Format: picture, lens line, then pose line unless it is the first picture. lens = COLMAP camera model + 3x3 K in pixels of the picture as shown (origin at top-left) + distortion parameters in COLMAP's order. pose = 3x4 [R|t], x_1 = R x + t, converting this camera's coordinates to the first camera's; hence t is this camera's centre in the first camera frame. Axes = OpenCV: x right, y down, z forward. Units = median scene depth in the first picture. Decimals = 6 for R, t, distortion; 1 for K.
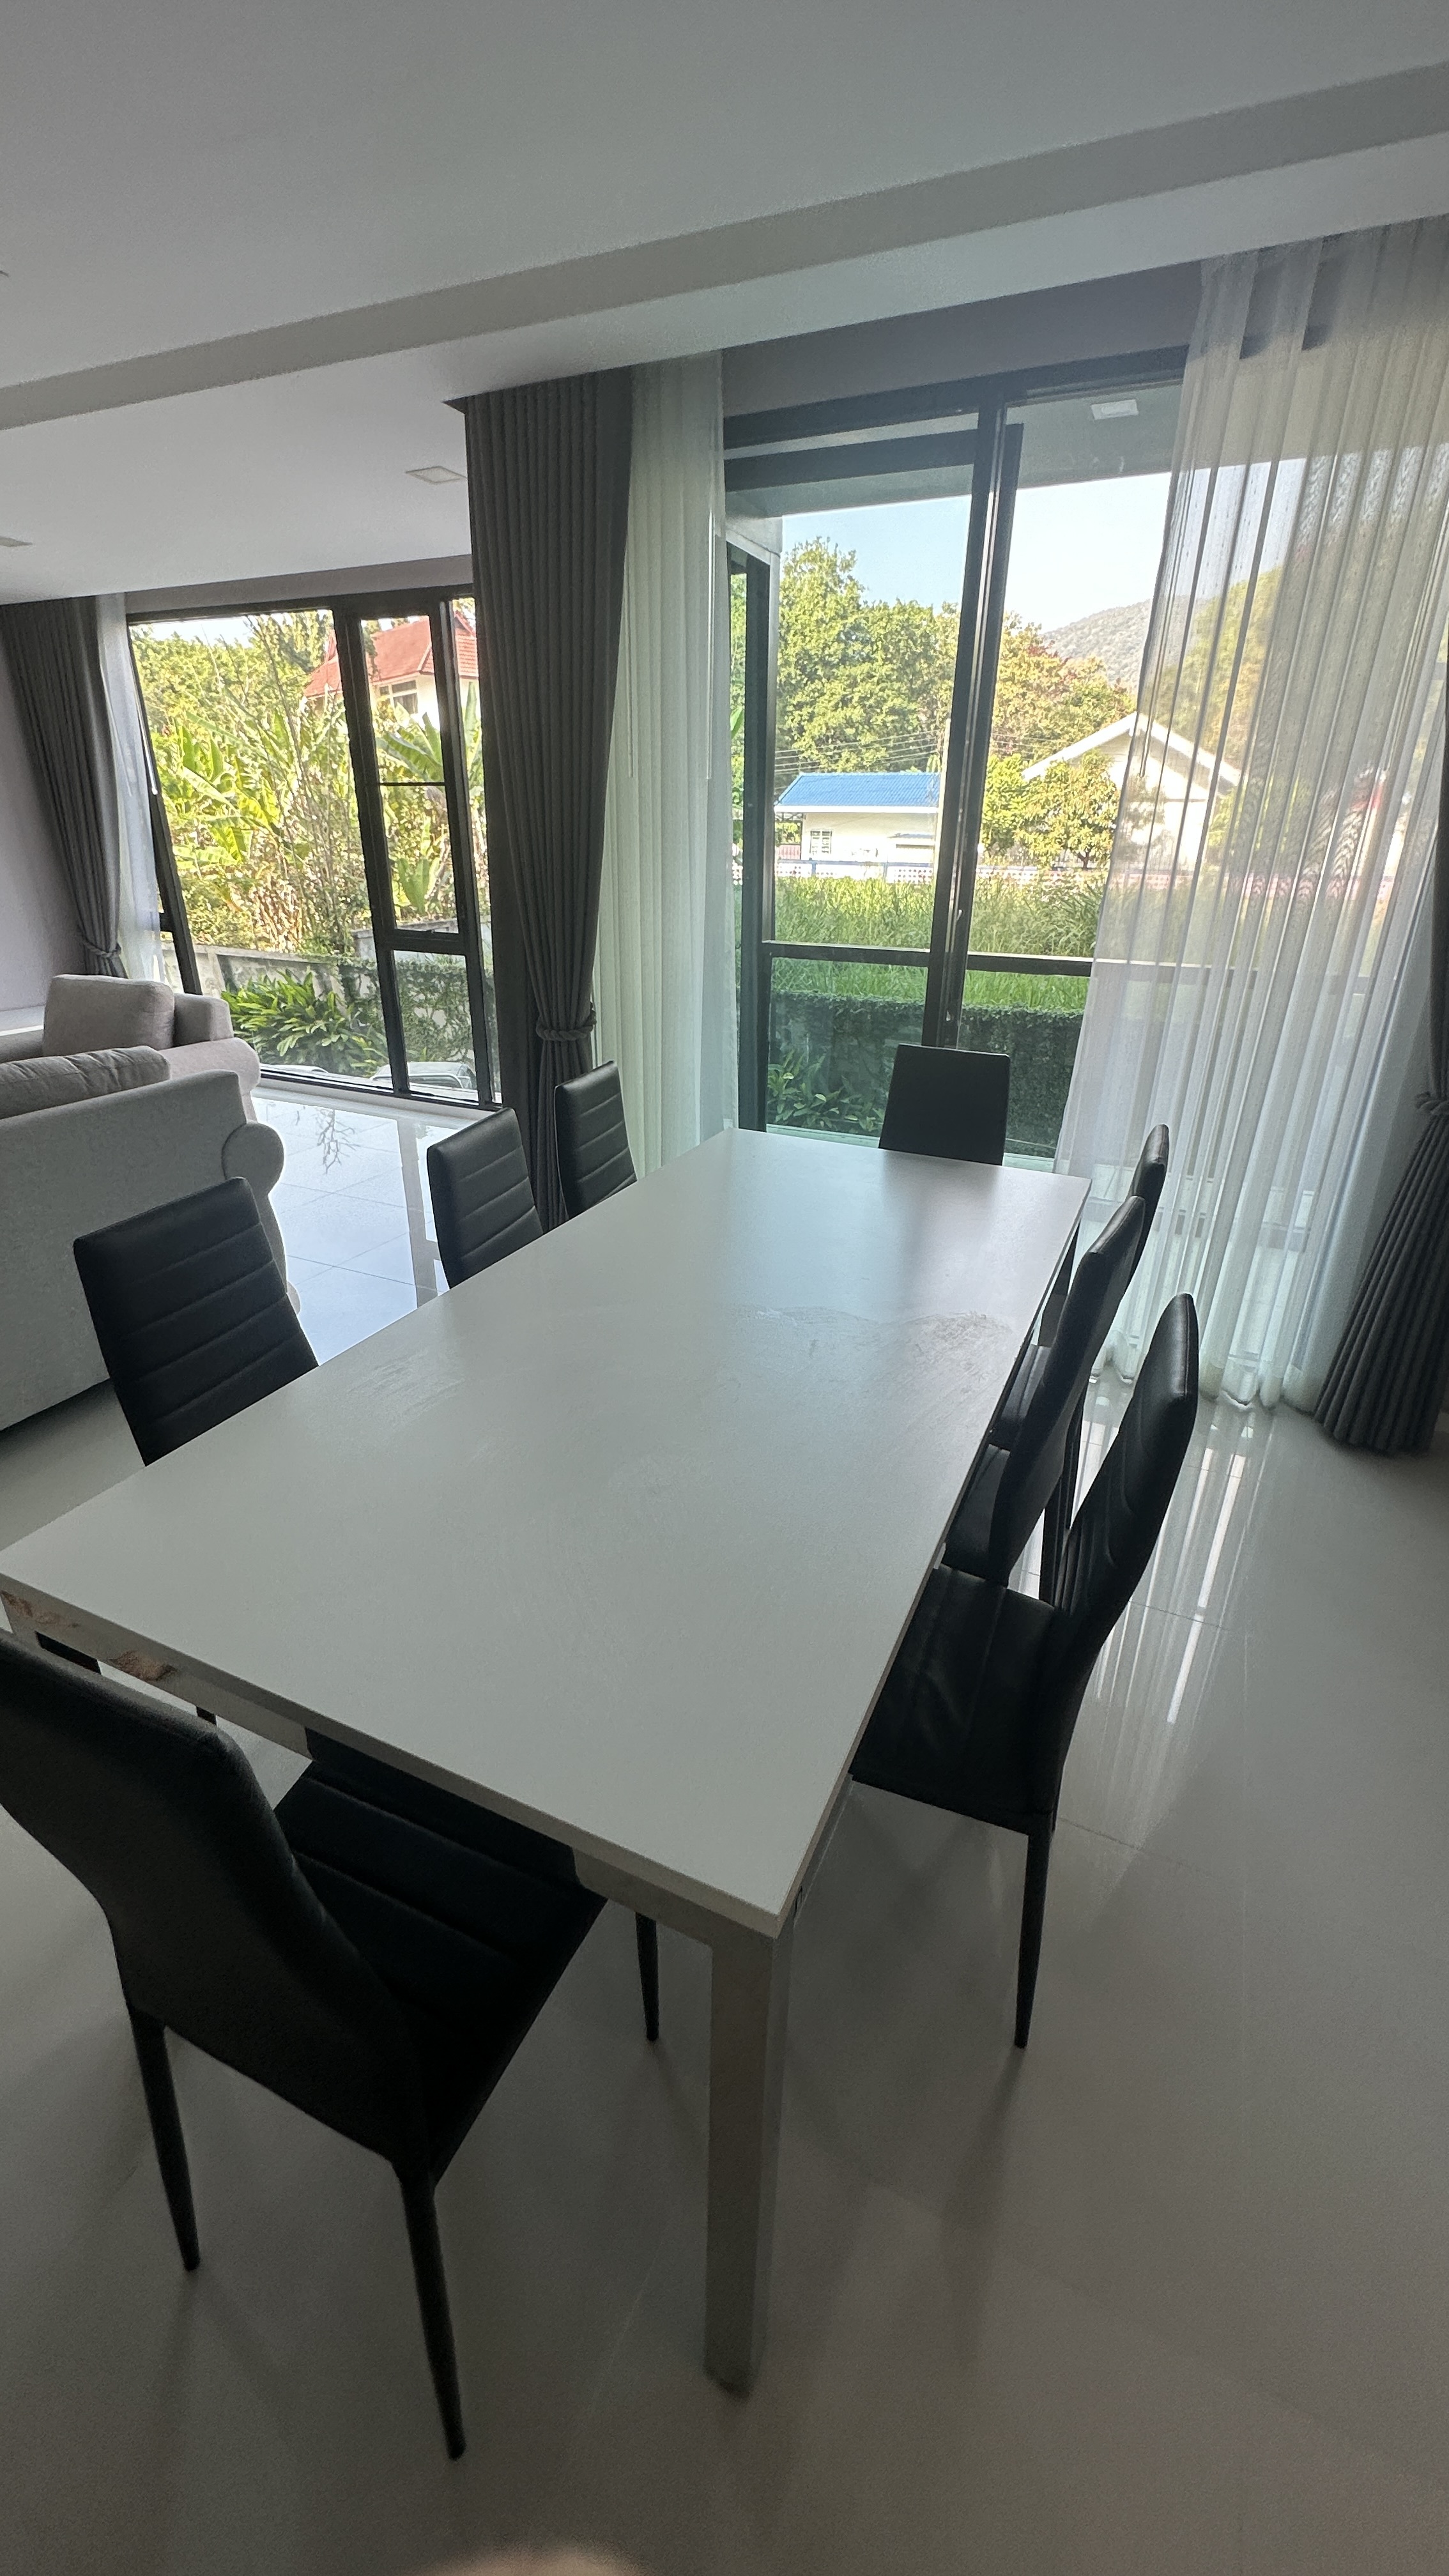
lens RADIAL K [[1021.7, 0, 720.8], [0, 1021.7, 1283.7], [0, 0, 1]] dist [0.002022, 0.000254]
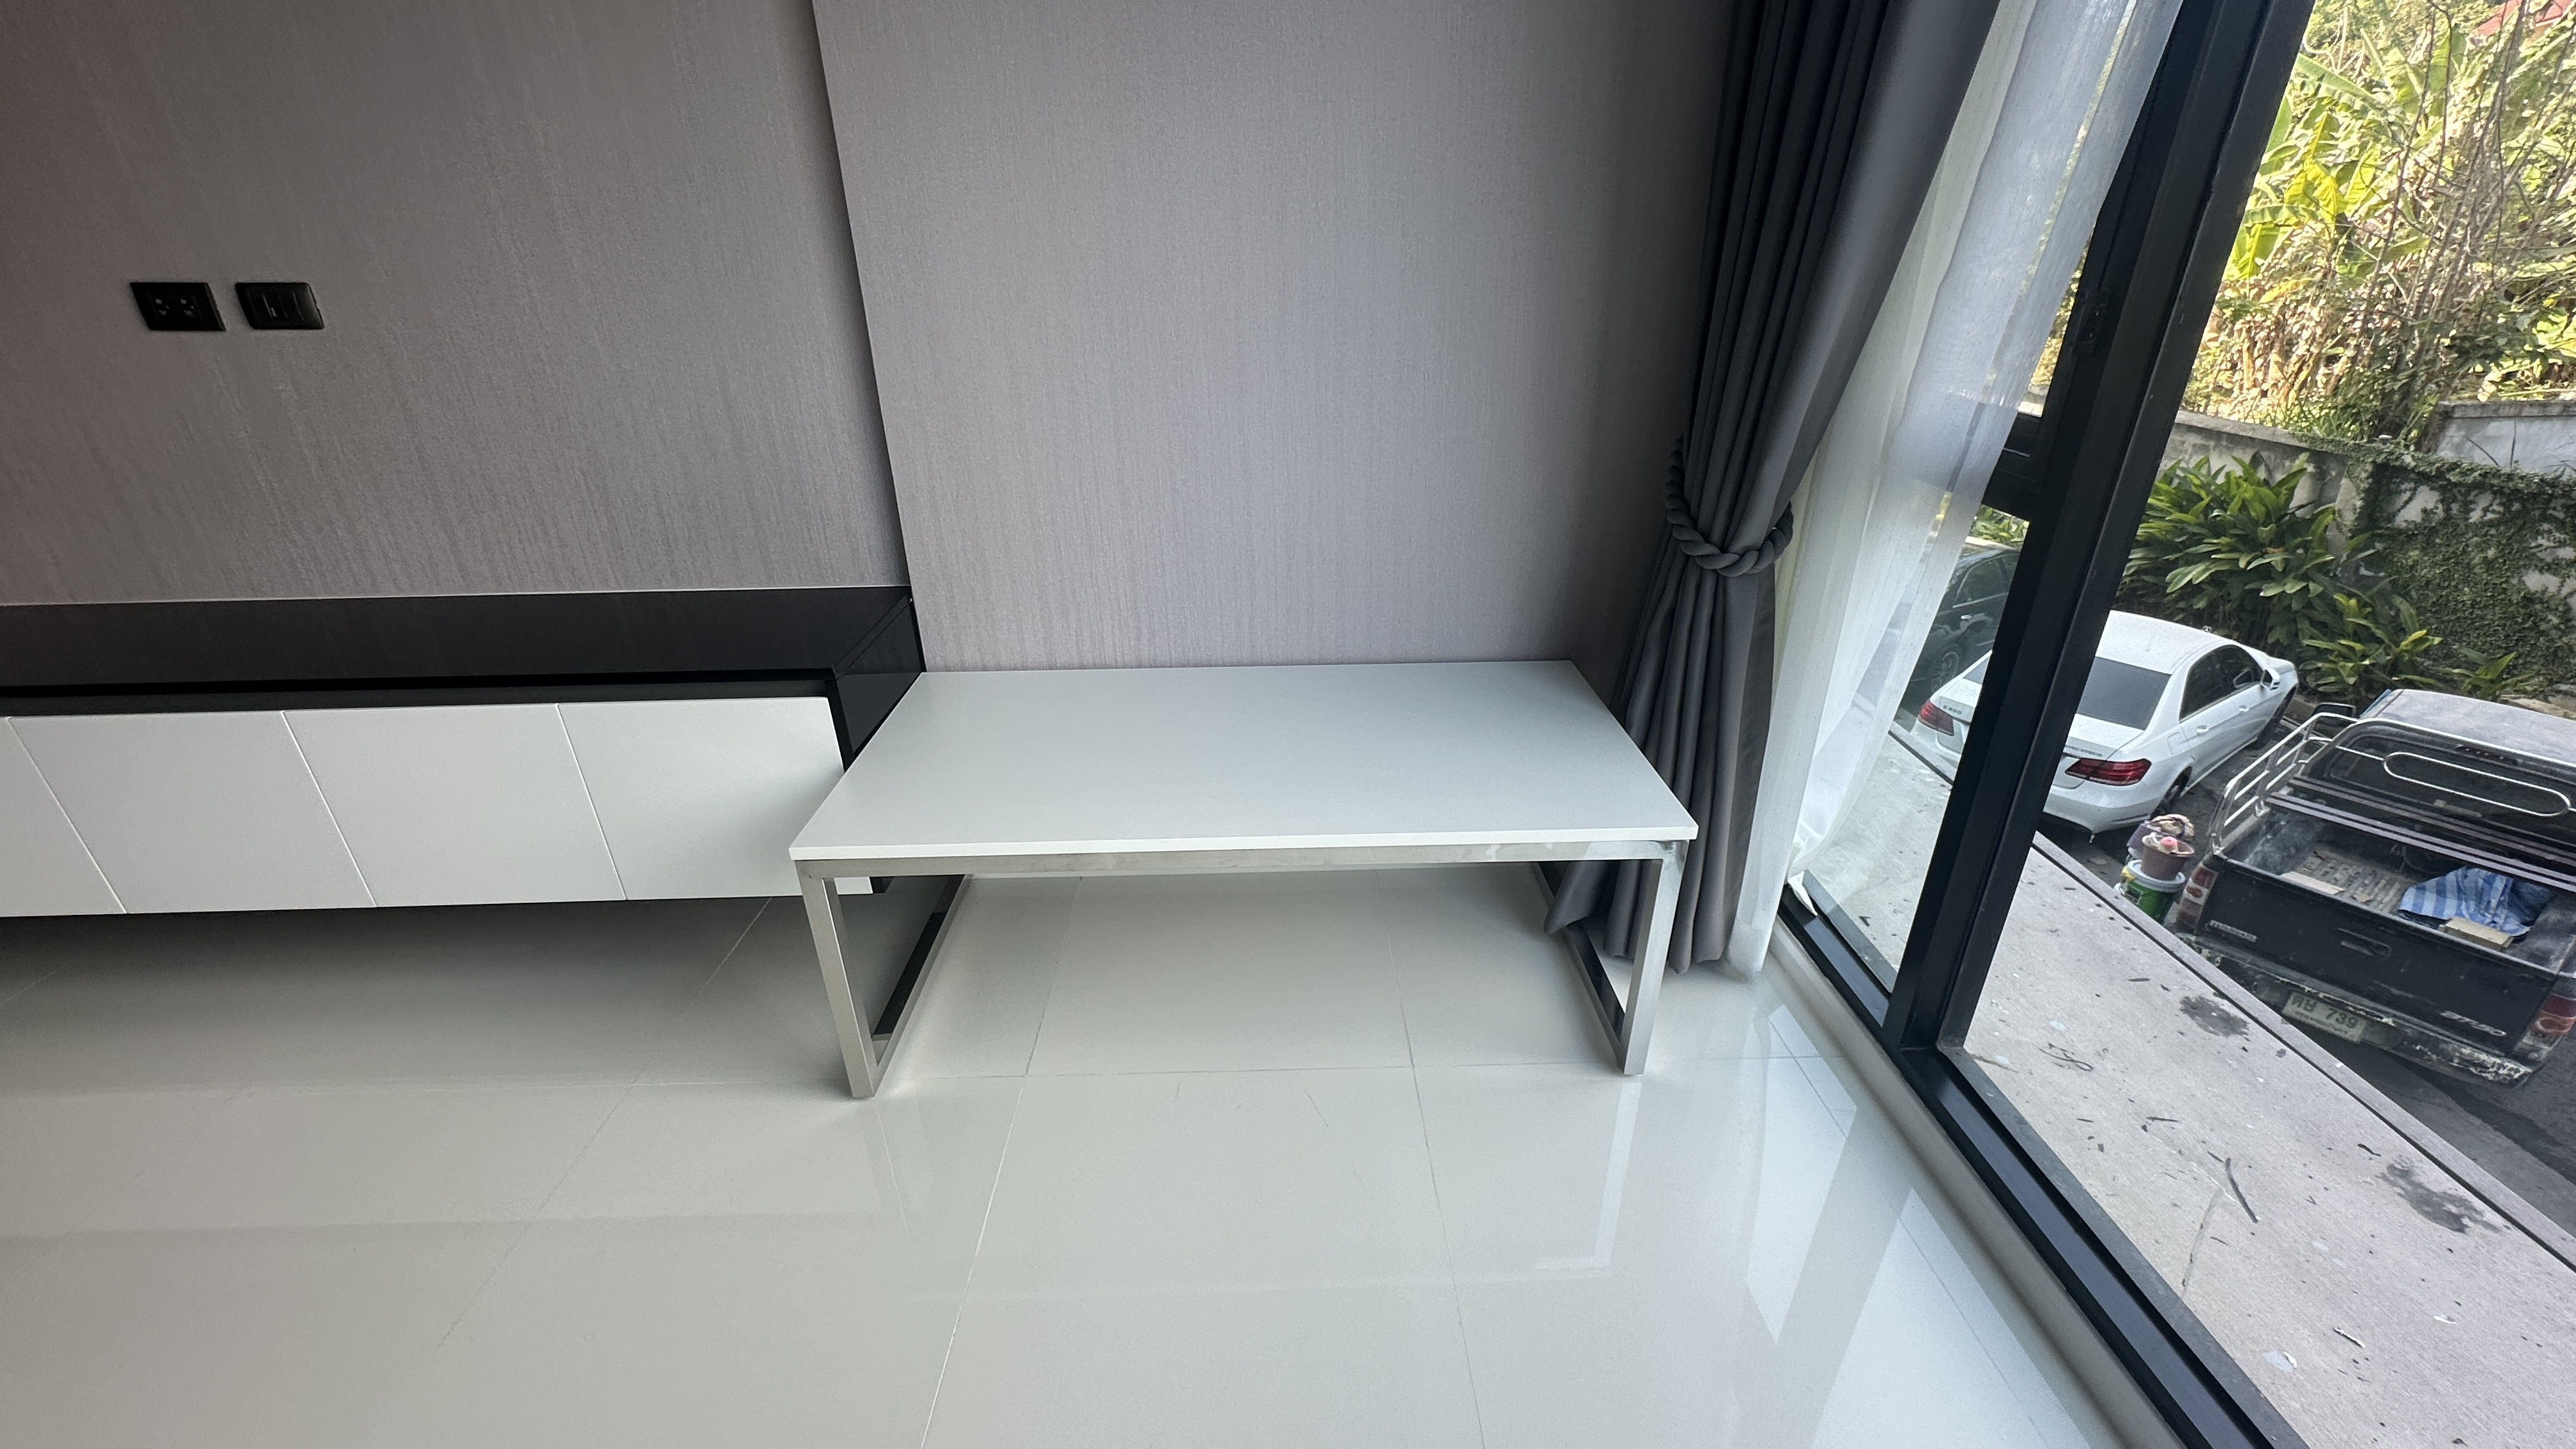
lens RADIAL K [[1021.7, 0, 1300.0], [0, 1021.7, 729.1], [0, 0, 1]] dist [0.002022, 0.000254]
pose [[0.455728, 0.366489, -0.811171, -0.138371], [-0.349582, 0.911775, 0.215543, -0.097369], [0.818599, 0.185342, 0.543639, 0.254545]]
